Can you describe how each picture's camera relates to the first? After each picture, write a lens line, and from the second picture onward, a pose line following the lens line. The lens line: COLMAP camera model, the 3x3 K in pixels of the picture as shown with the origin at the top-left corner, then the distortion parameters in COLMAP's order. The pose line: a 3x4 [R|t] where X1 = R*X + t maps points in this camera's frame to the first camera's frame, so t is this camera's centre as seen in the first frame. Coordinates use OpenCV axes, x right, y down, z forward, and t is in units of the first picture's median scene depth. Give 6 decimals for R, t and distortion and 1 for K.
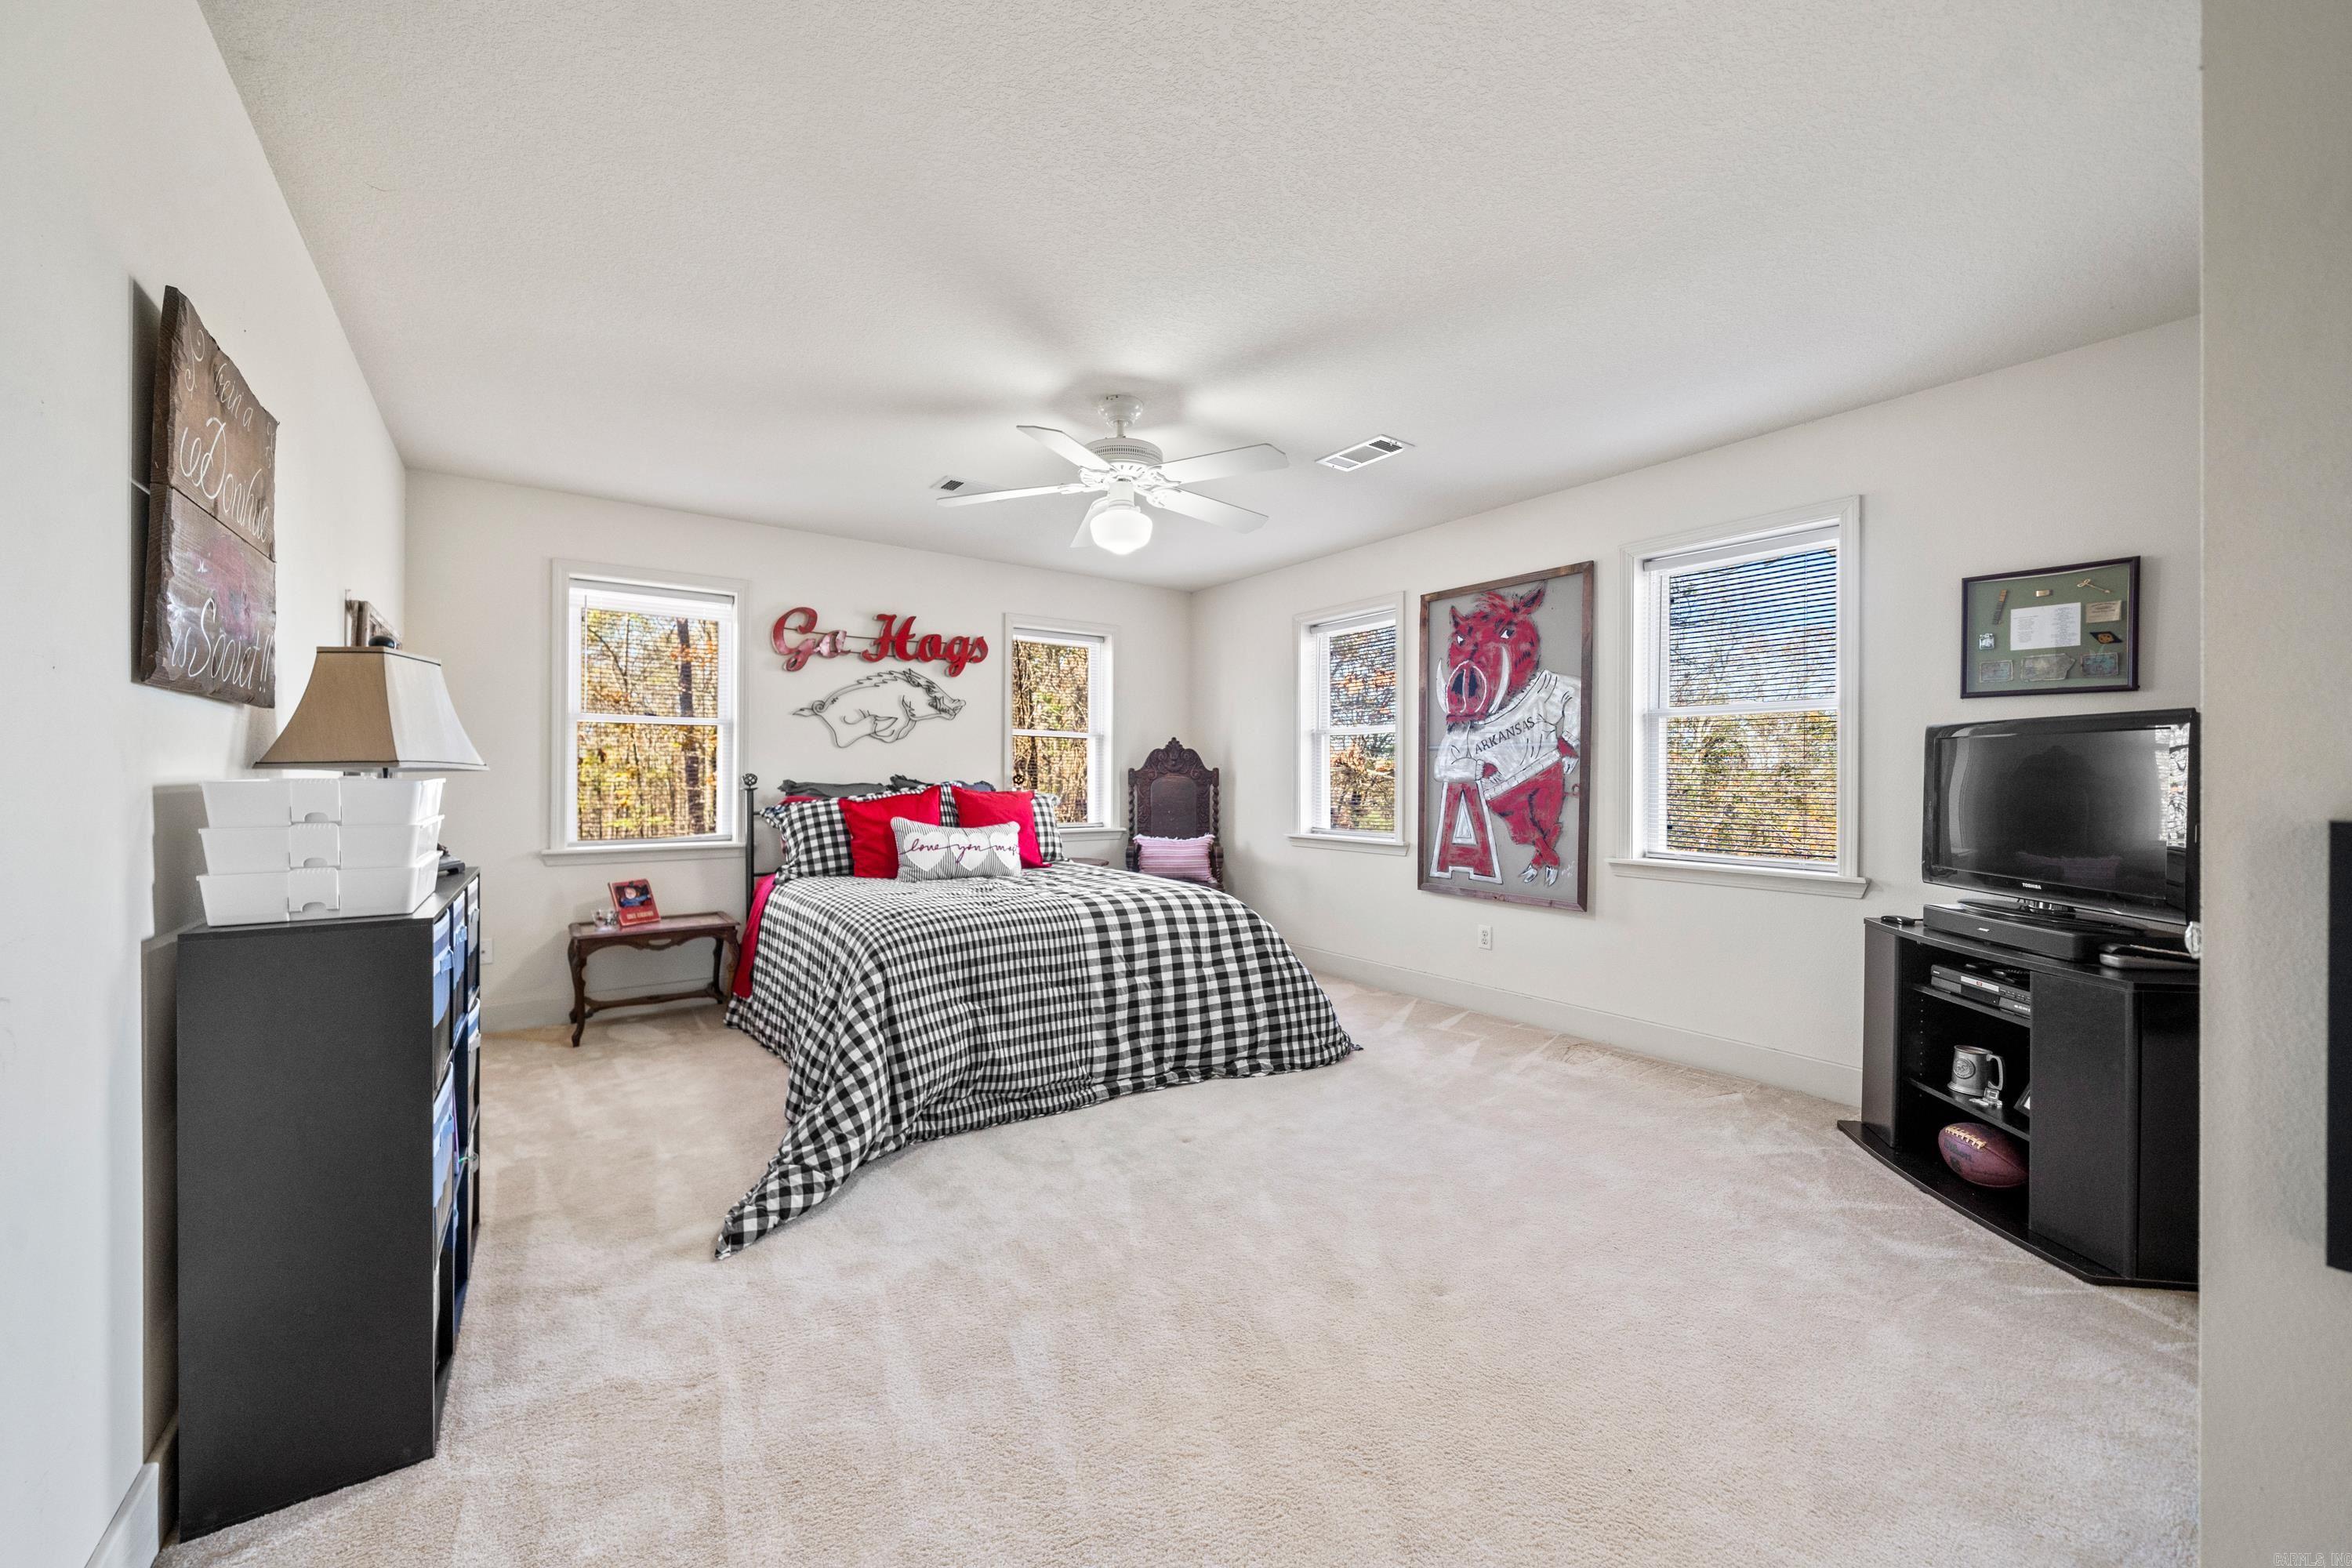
lens RADIAL K [[861.4, 0, 1179.3], [0, 861.4, 775.7], [0, 0, 1]] dist [-0.001477, 0.000101]
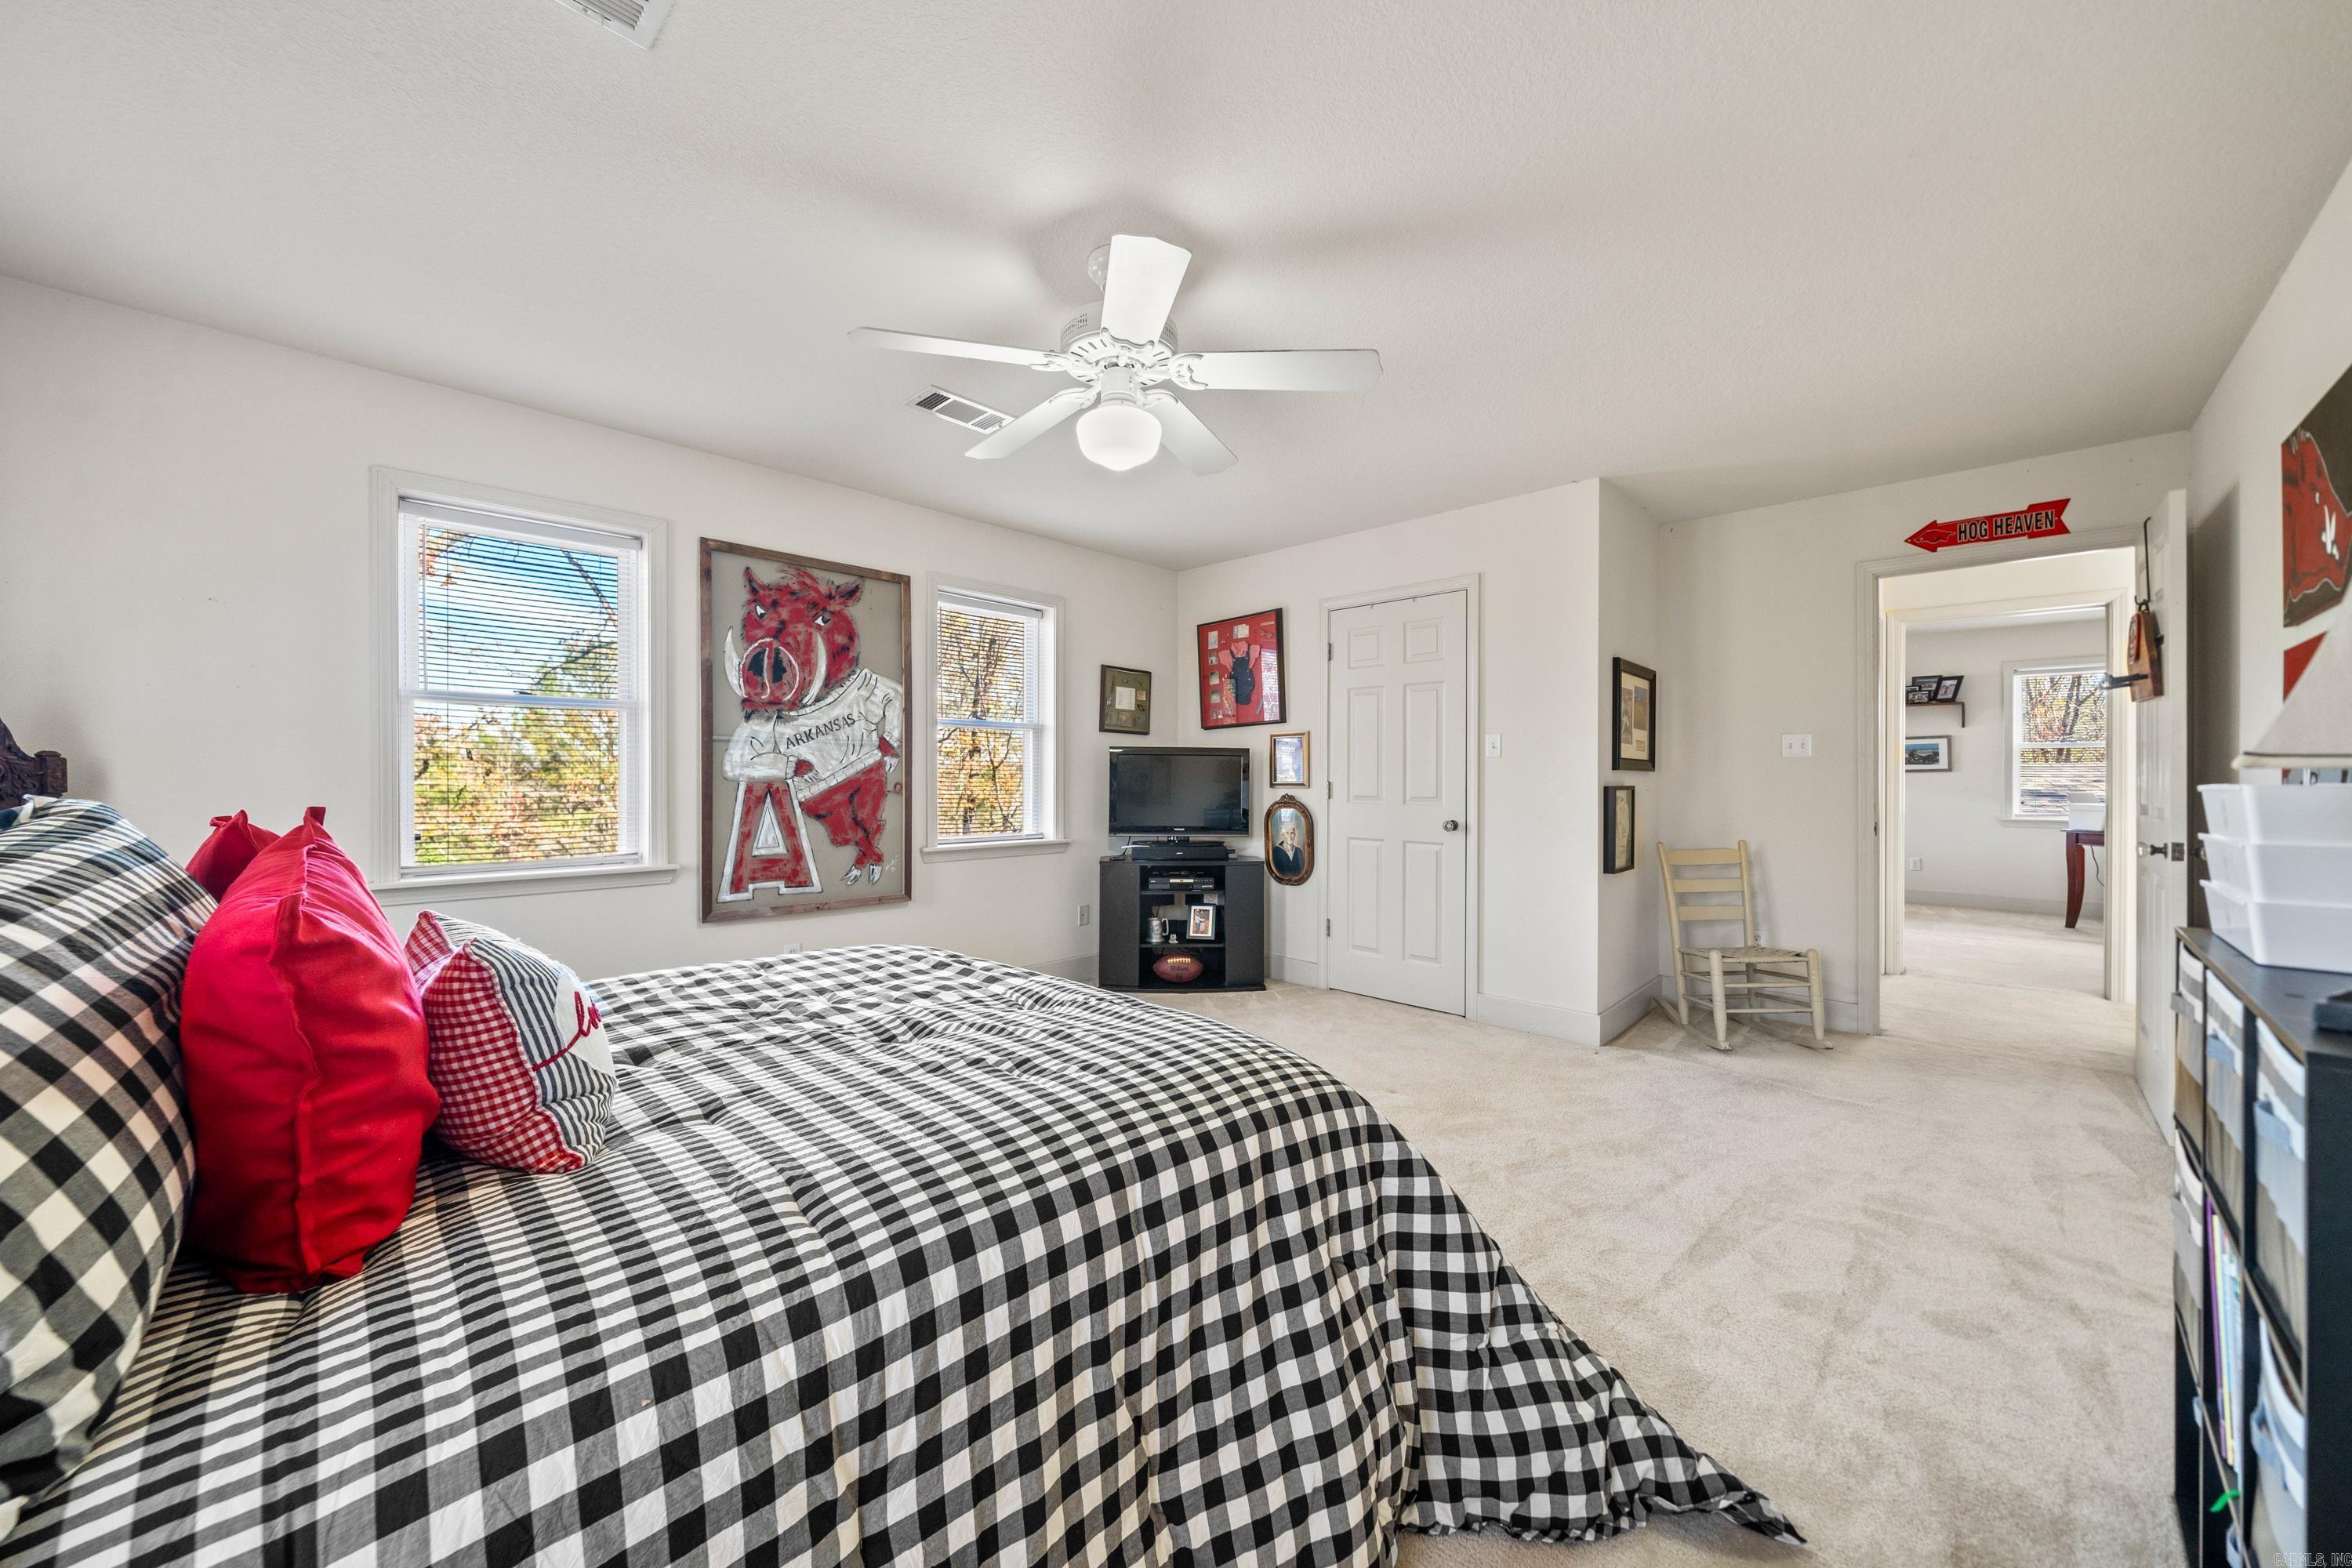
lens RADIAL K [[790.9, 0, 1181.0], [0, 790.9, 784.6], [0, 0, 1]] dist [-0.006319, -0.000028]
pose [[-0.130142, -0.007533, 0.991467, -0.509959], [0.000131, 0.999971, 0.007614, 0.004732], [-0.991495, 0.001120, -0.130138, 0.729960]]
